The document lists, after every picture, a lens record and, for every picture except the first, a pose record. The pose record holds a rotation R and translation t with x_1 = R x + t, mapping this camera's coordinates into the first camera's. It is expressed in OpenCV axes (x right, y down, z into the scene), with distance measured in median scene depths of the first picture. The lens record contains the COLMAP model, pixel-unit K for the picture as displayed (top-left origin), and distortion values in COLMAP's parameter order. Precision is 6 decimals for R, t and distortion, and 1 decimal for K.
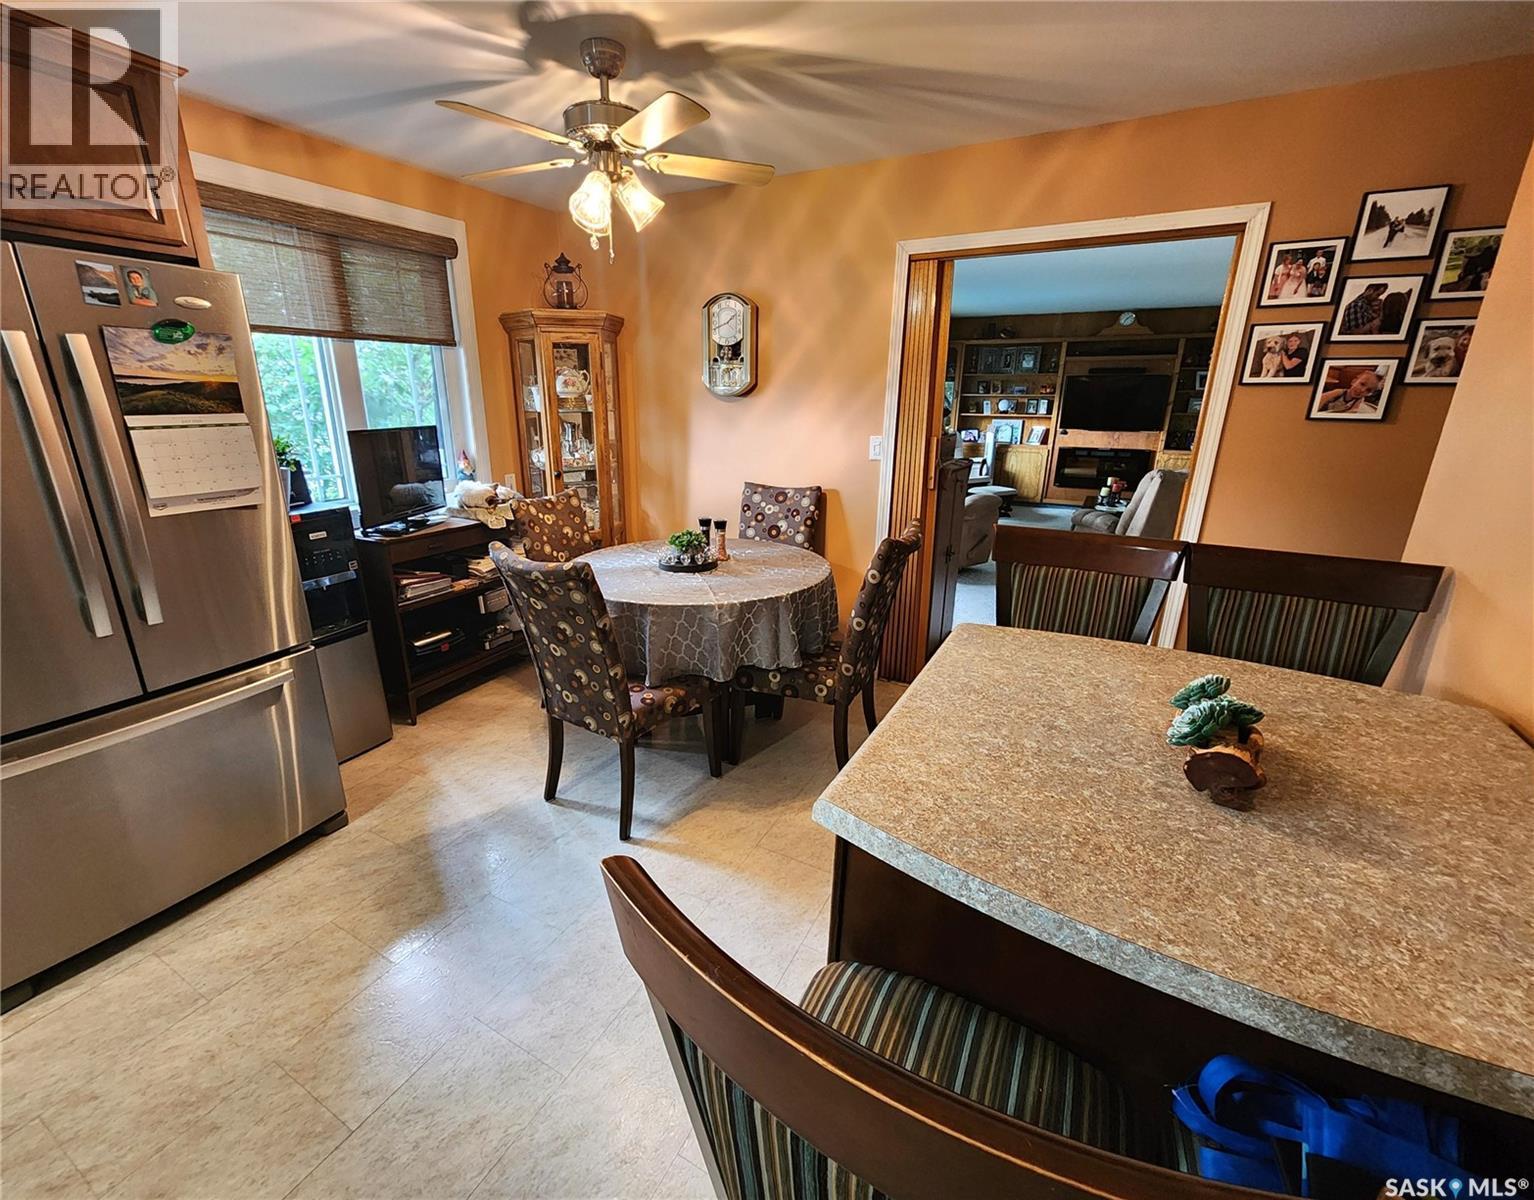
lens RADIAL K [[669.6, 0, 723.5], [0, 669.6, 607.1], [0, 0, 1]] dist [-0.002862, -0.000026]
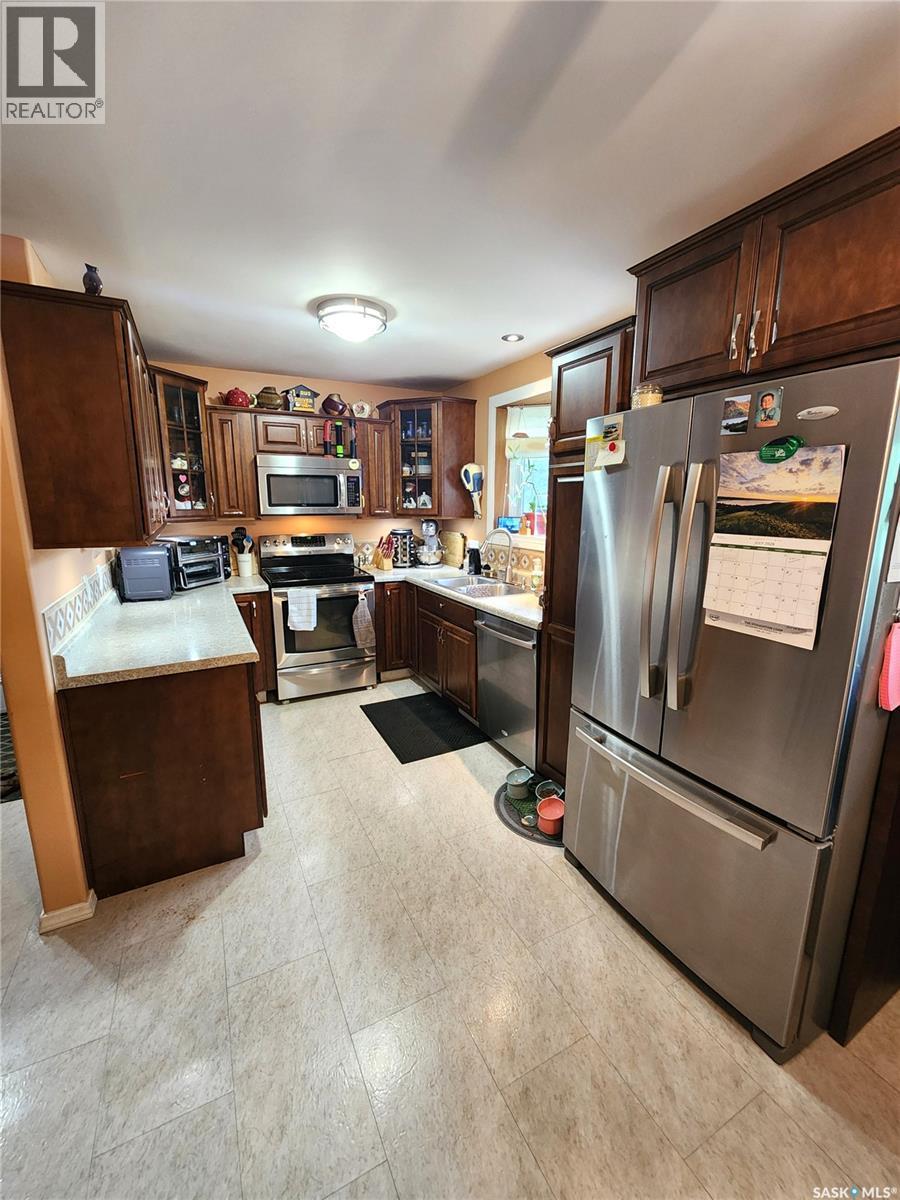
lens RADIAL K [[490.1, 0, 450.4], [0, 490.1, 601.1], [0, 0, 1]] dist [-0.000524, -0.001264]
pose [[-0.546517, 0.163308, -0.821371, 0.015301], [-0.260481, 0.899001, 0.352060, -0.343579], [0.795908, 0.406358, -0.448780, 1.024141]]
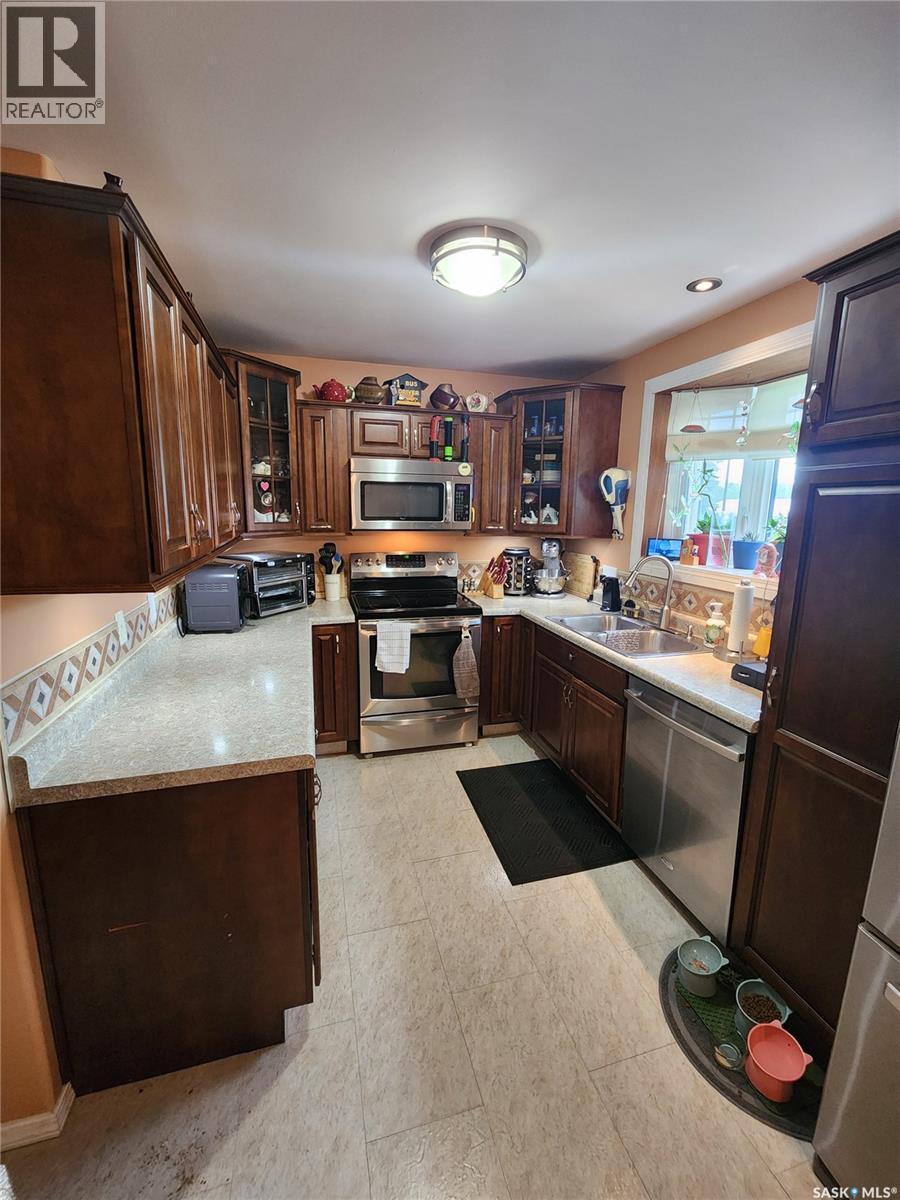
lens RADIAL K [[490.1, 0, 451.4], [0, 490.1, 600.4], [0, 0, 1]] dist [-0.000524, -0.001264]
pose [[-0.700924, 0.119332, -0.703183, -0.310896], [-0.234850, 0.892310, 0.385523, -0.258895], [0.673462, 0.435365, -0.597416, 0.683162]]
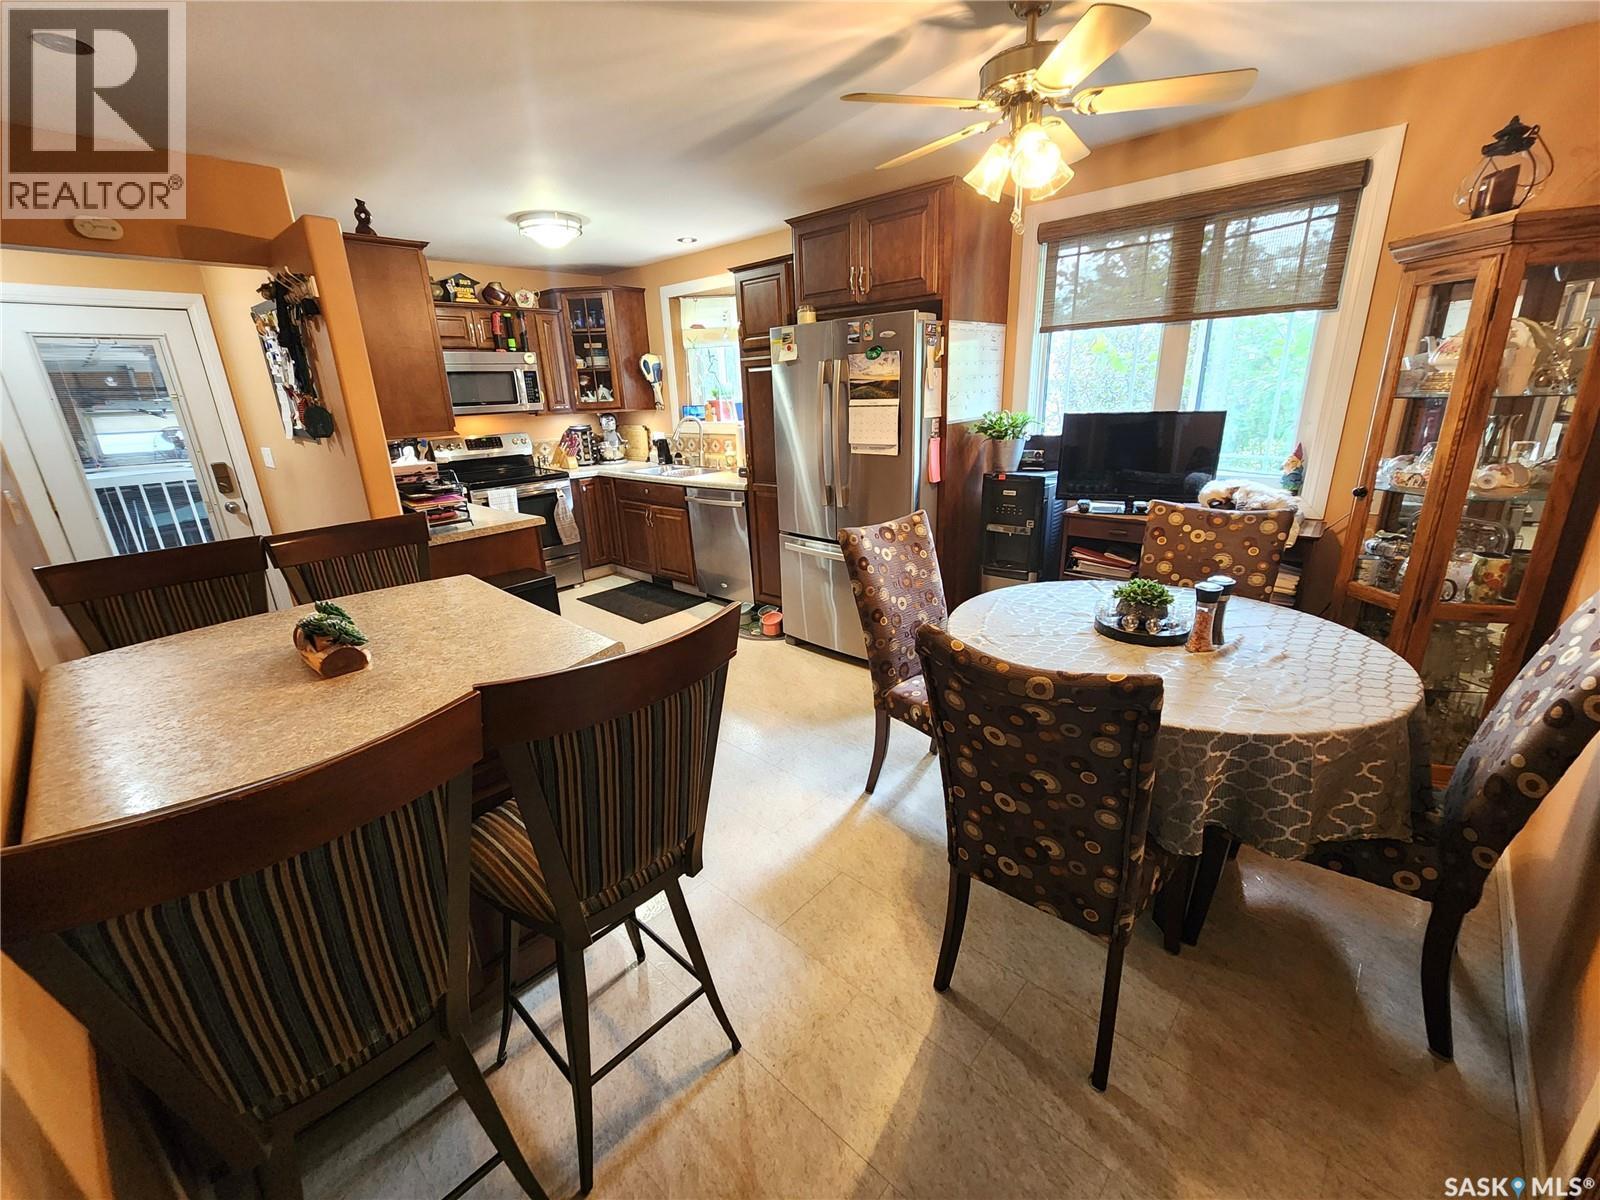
lens RADIAL K [[653.5, 0, 793.8], [0, 653.5, 603.5], [0, 0, 1]] dist [-0.000524, -0.001264]
pose [[-0.228917, 0.310483, -0.922604, 1.051585], [-0.260204, 0.893767, 0.365341, -0.394783], [0.938025, 0.323698, -0.123810, 1.229273]]
